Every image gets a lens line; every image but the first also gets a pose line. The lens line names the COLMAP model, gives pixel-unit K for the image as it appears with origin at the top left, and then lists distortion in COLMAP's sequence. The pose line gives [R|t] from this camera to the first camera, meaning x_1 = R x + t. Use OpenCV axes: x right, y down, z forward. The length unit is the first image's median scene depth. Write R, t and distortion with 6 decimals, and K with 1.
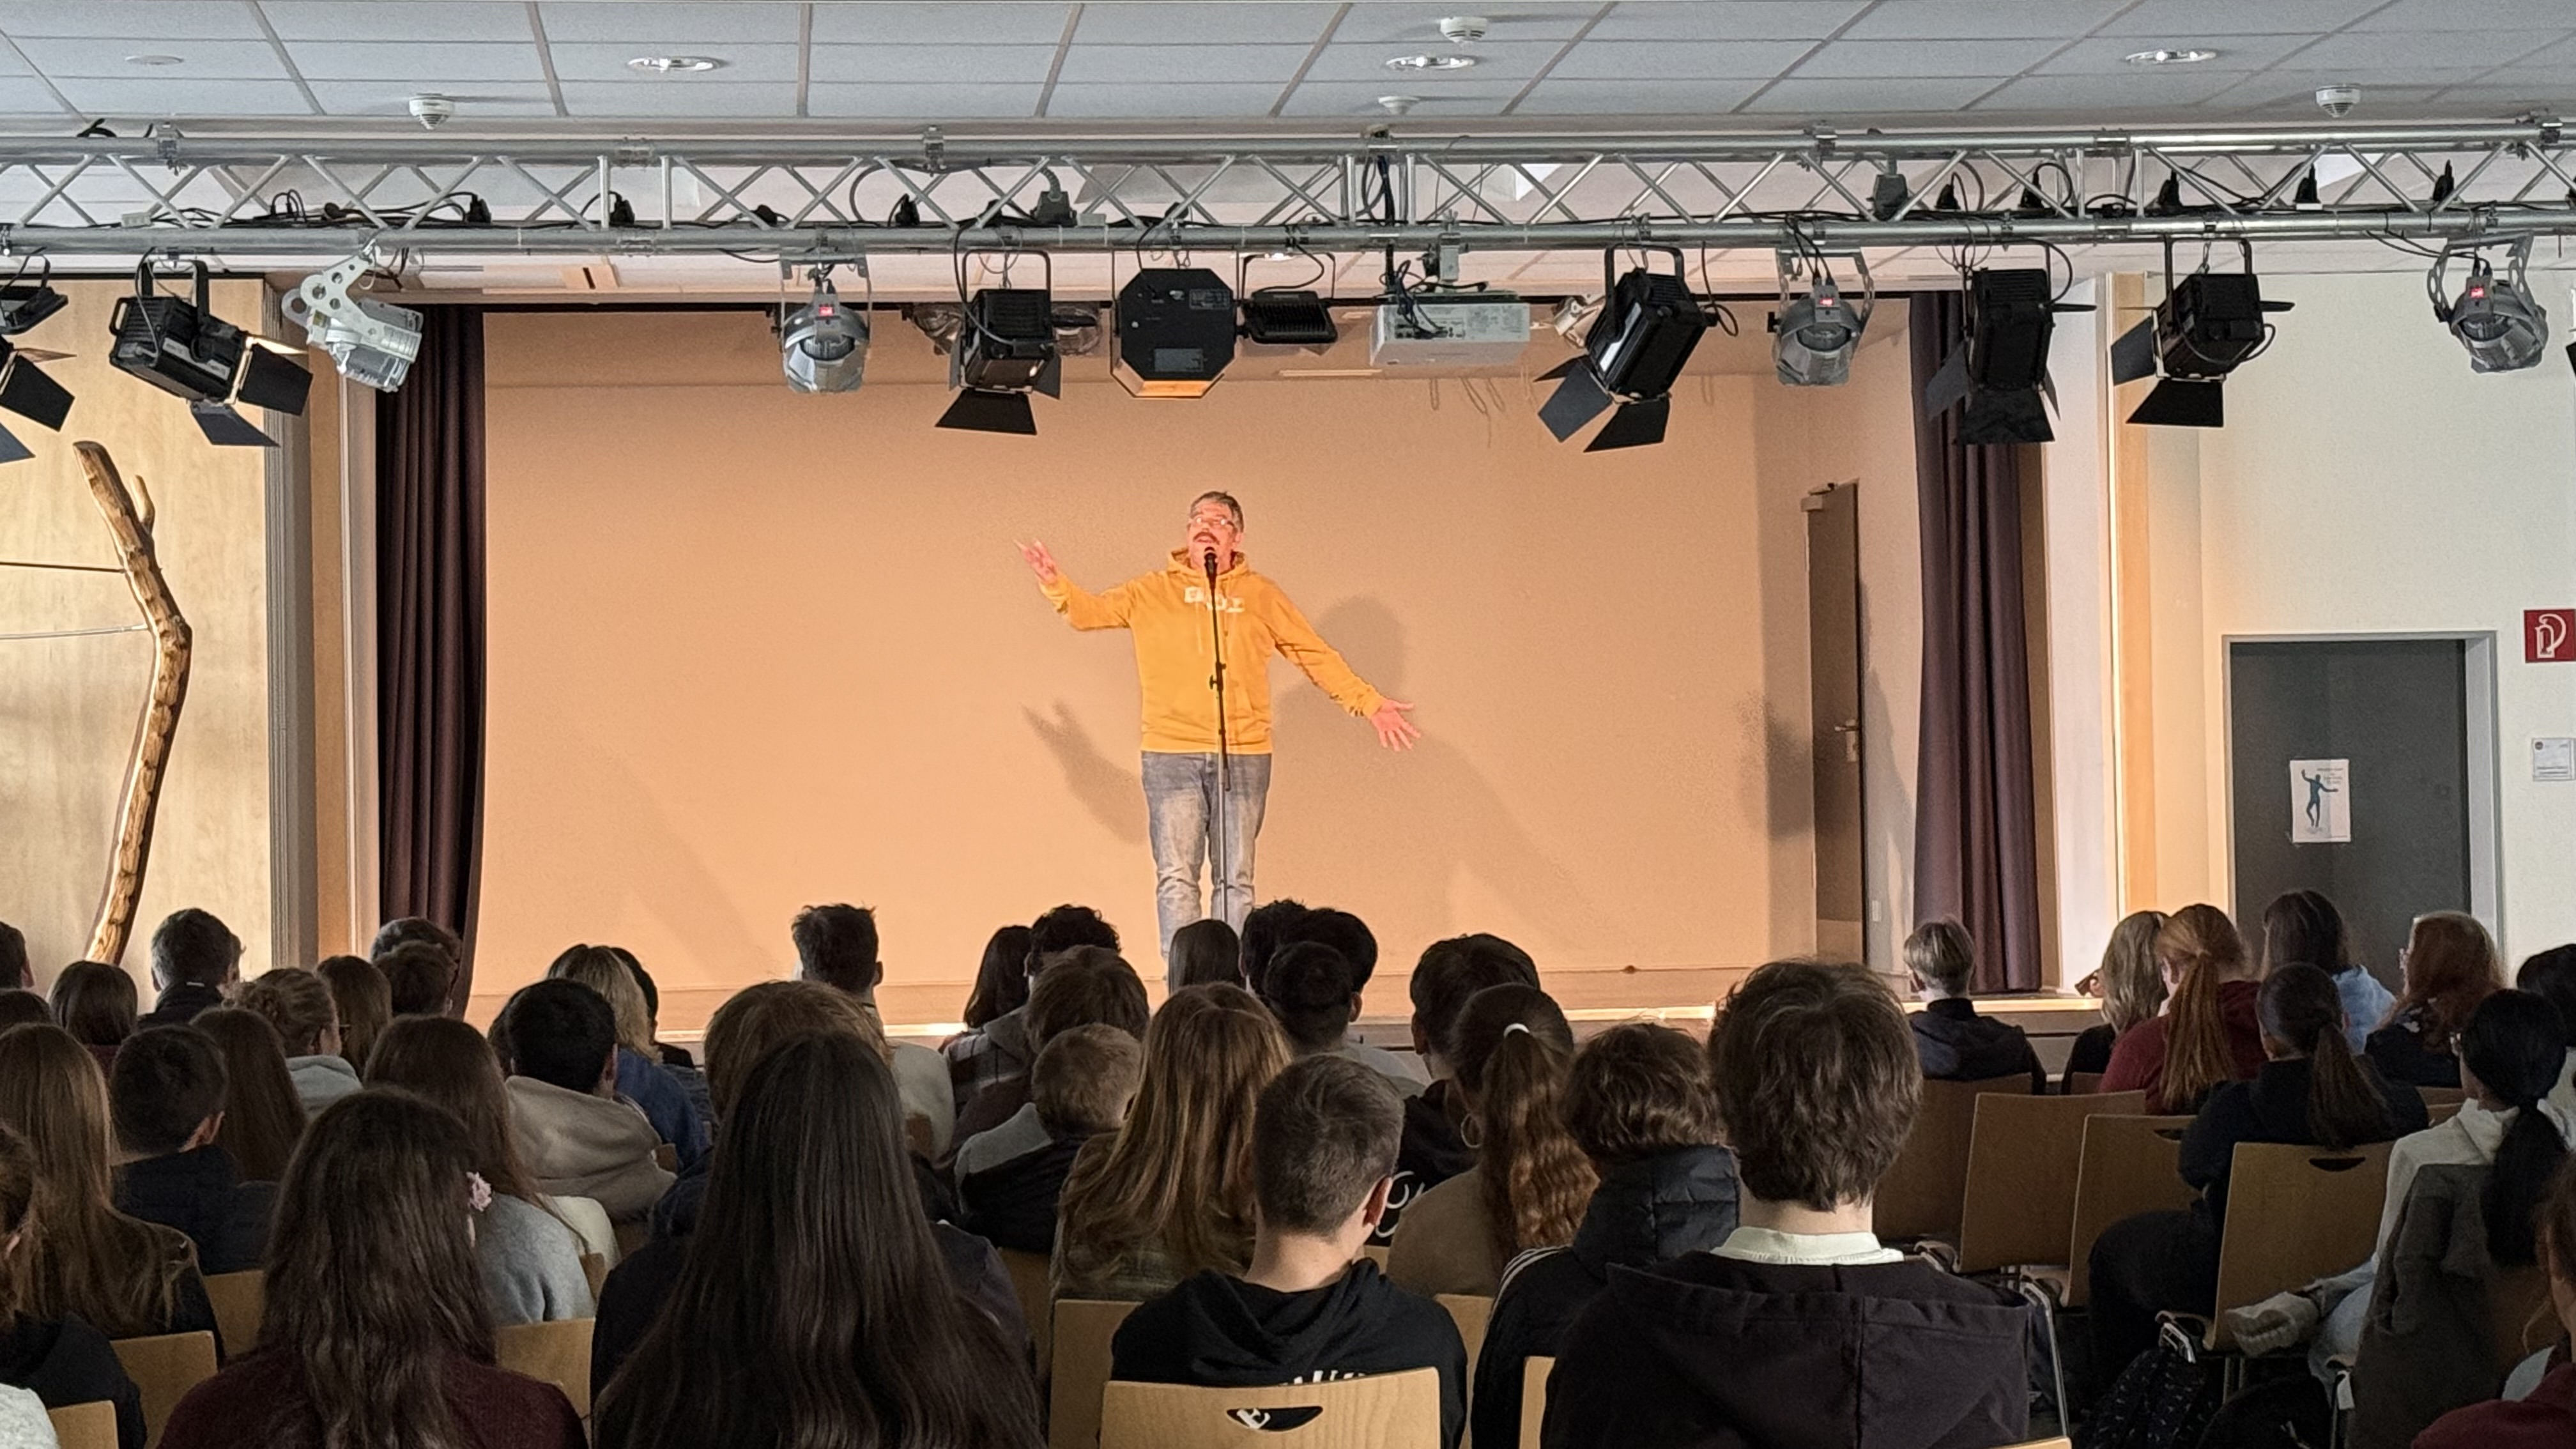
lens RADIAL K [[5347.8, 0, 1288.0], [0, 5347.8, 724.5], [0, 0, 1]] dist [0.001045, 0.140125]
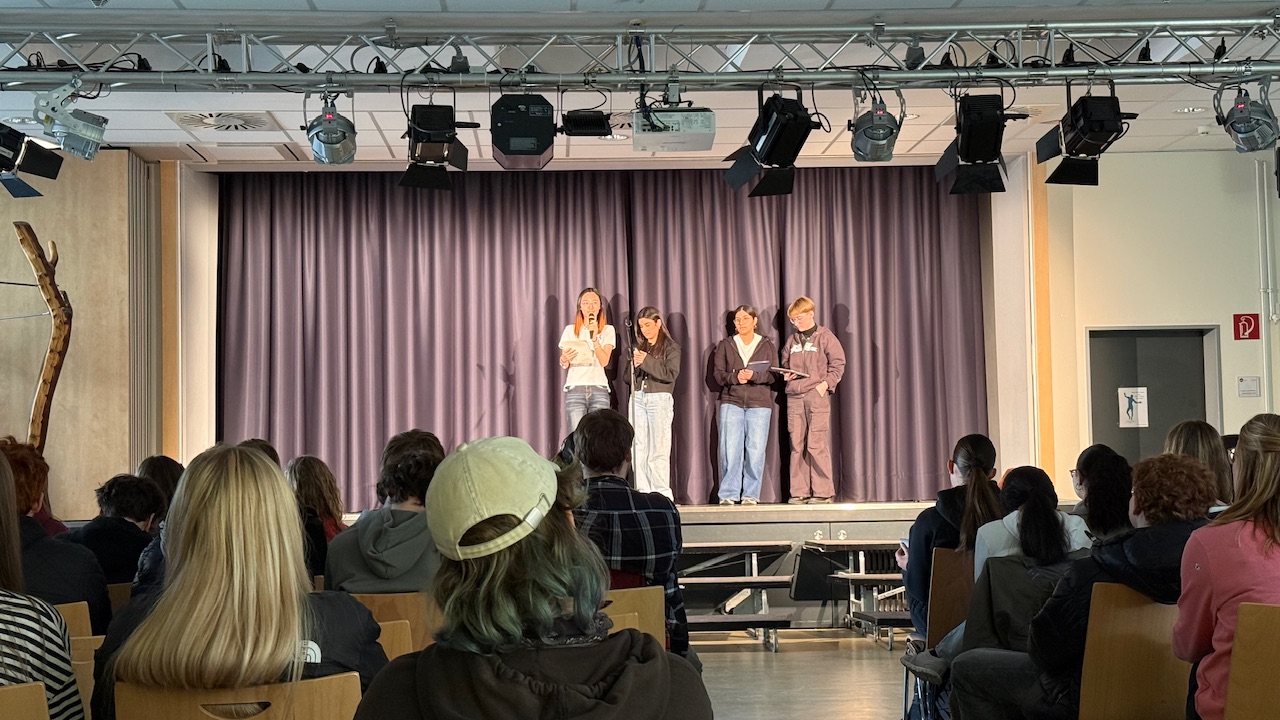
lens RADIAL K [[1862.3, 0, 640.0], [0, 1862.3, 360.0], [0, 0, 1]] dist [0.037733, 0.046569]
pose [[0.998919, -0.001974, -0.046444, 0.047667], [0.000468, 0.999475, -0.032409, 0.025782], [0.046483, 0.032352, 0.998395, 0.358059]]
